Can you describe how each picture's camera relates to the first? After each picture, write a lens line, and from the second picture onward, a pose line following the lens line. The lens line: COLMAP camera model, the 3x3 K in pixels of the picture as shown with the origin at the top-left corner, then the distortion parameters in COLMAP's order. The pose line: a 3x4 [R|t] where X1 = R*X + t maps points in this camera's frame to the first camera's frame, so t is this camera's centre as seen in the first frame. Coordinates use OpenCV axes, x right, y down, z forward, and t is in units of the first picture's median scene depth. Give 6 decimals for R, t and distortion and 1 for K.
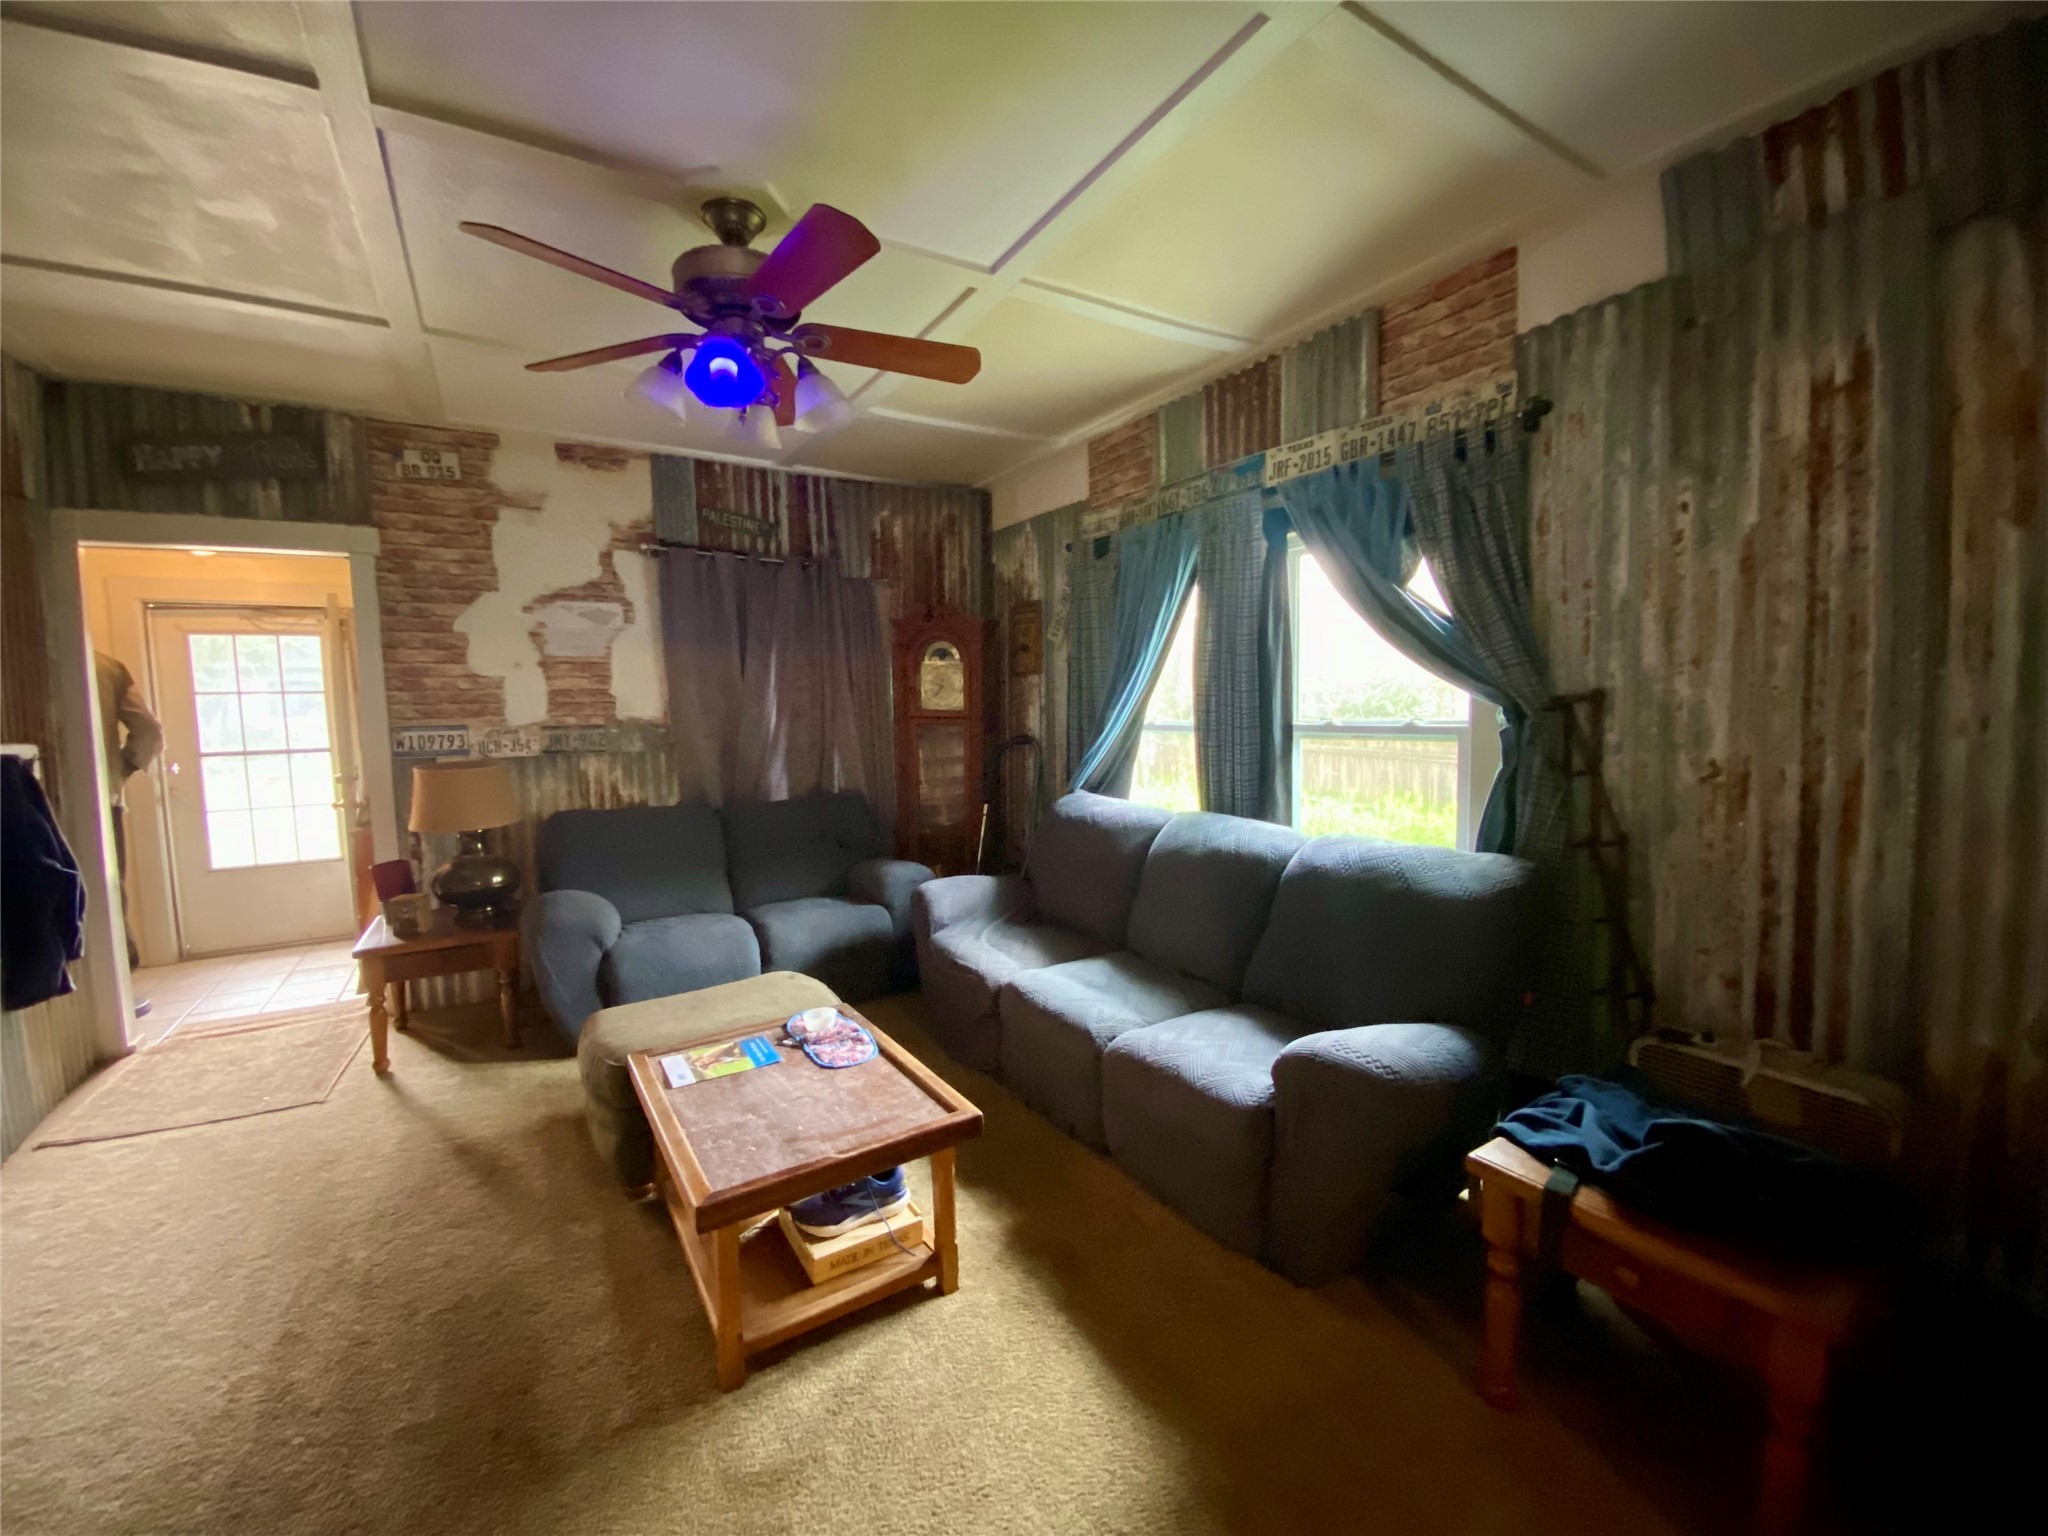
lens RADIAL K [[837.9, 0, 1021.0], [0, 837.9, 768.8], [0, 0, 1]] dist [-0.001741, -0.000119]
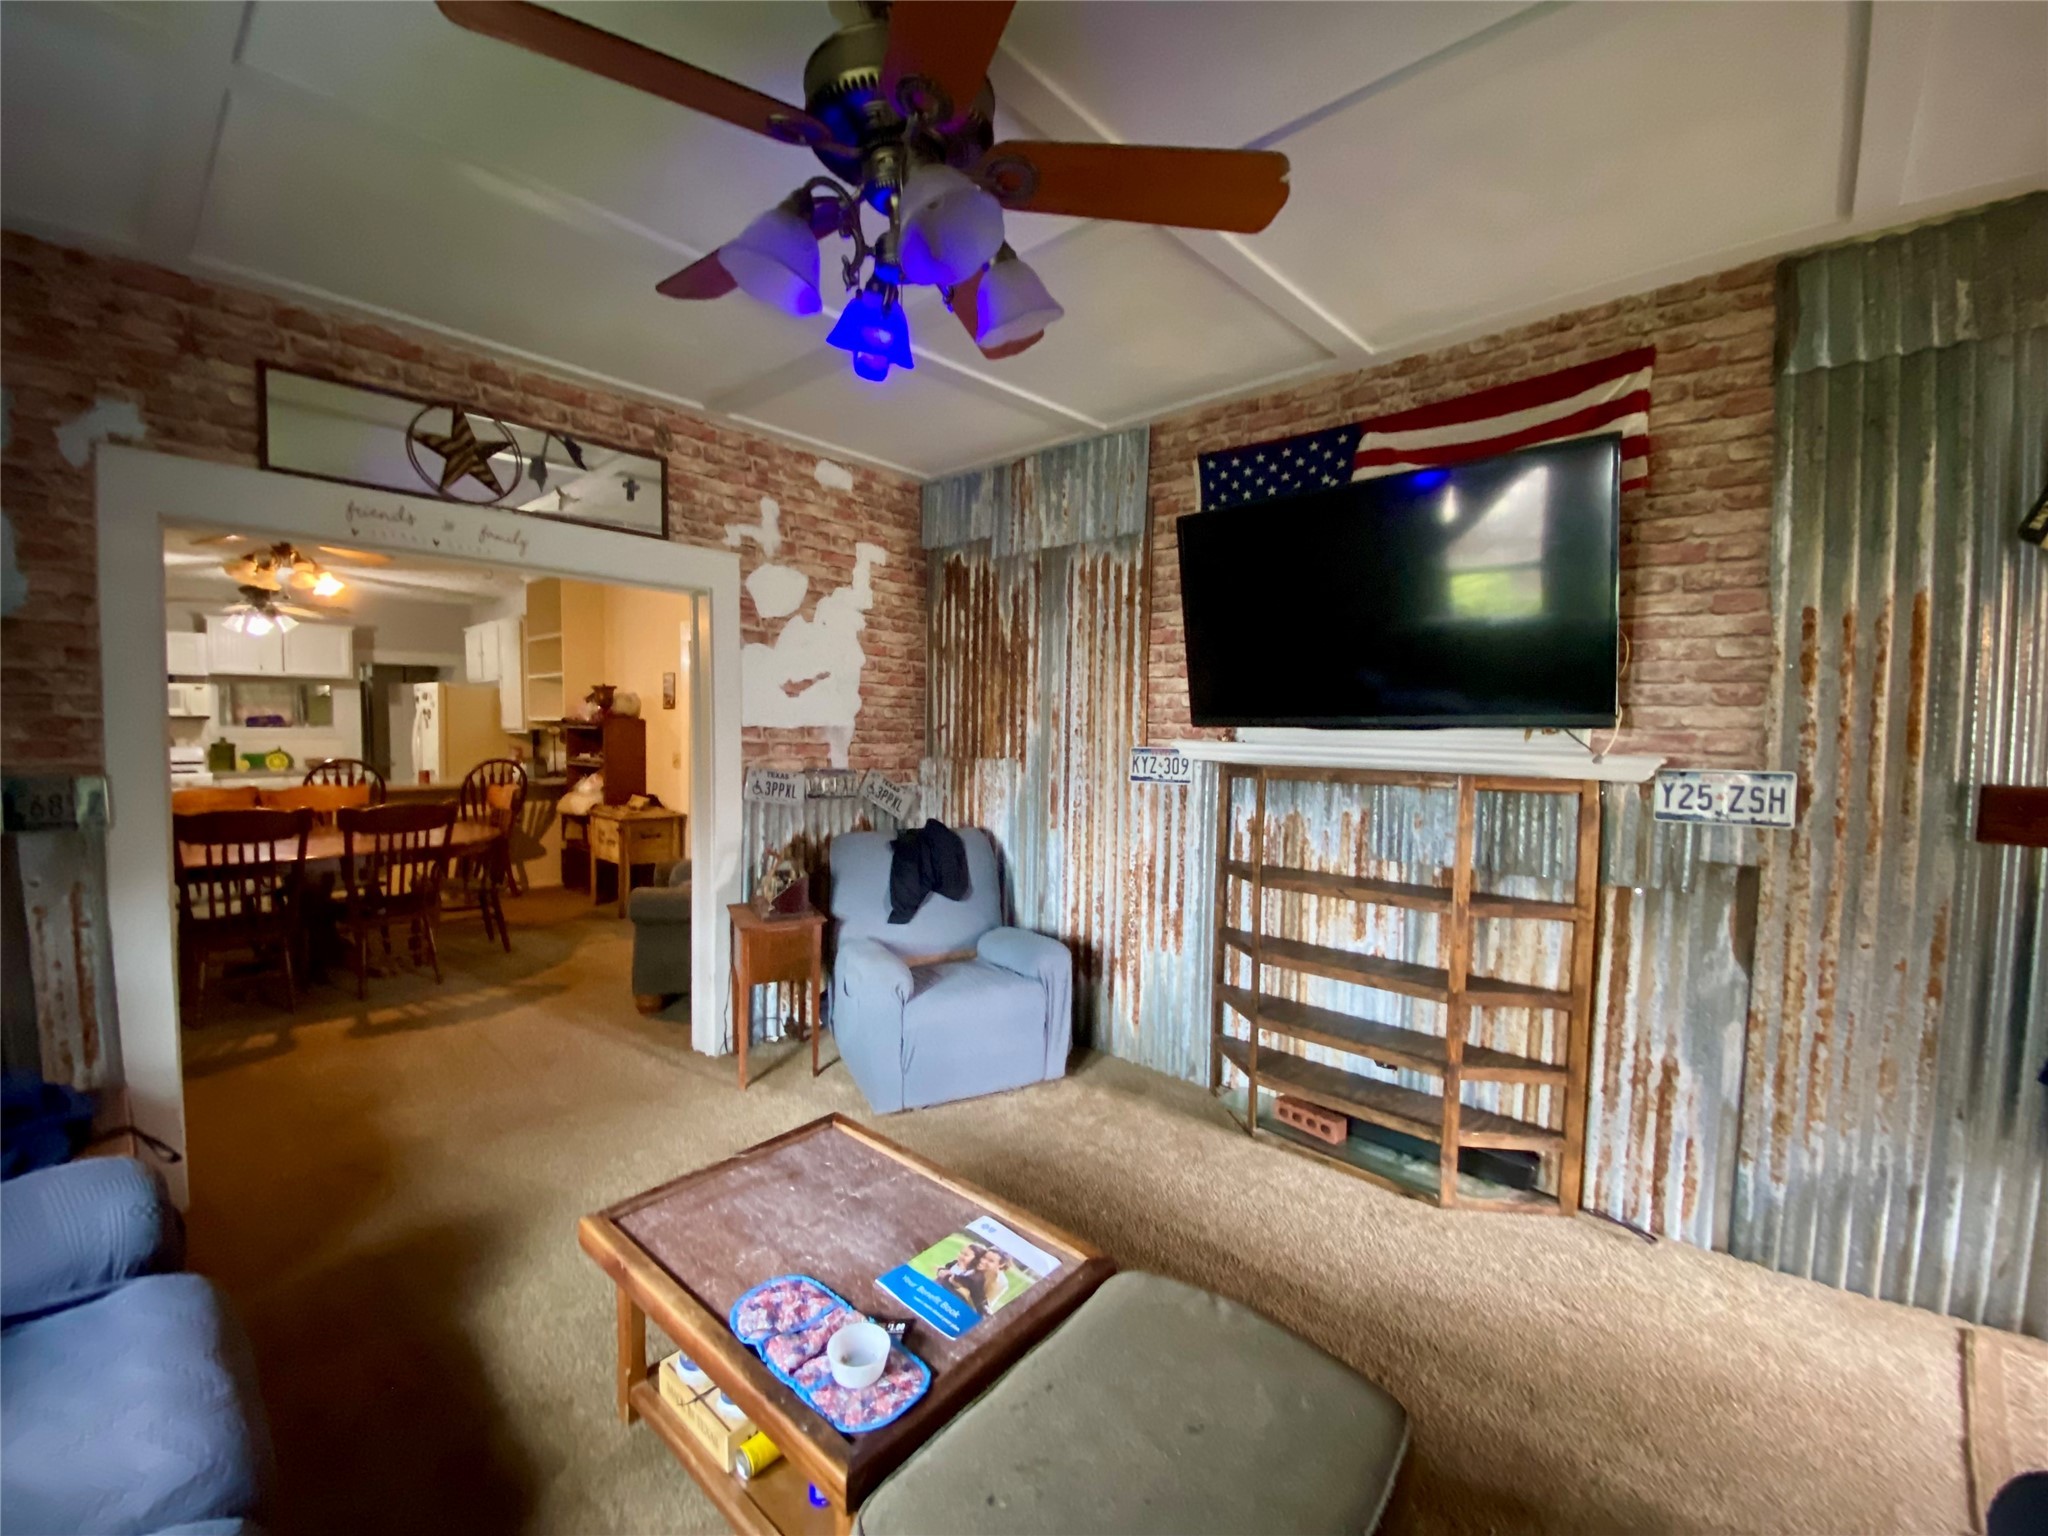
lens RADIAL K [[837.9, 0, 1025.3], [0, 837.9, 765.0], [0, 0, 1]] dist [-0.001741, -0.000119]
pose [[-0.957973, 0.032194, -0.285045, -0.219619], [-0.006258, 0.991100, 0.132969, -0.155005], [0.286789, 0.129164, -0.949246, 1.616519]]
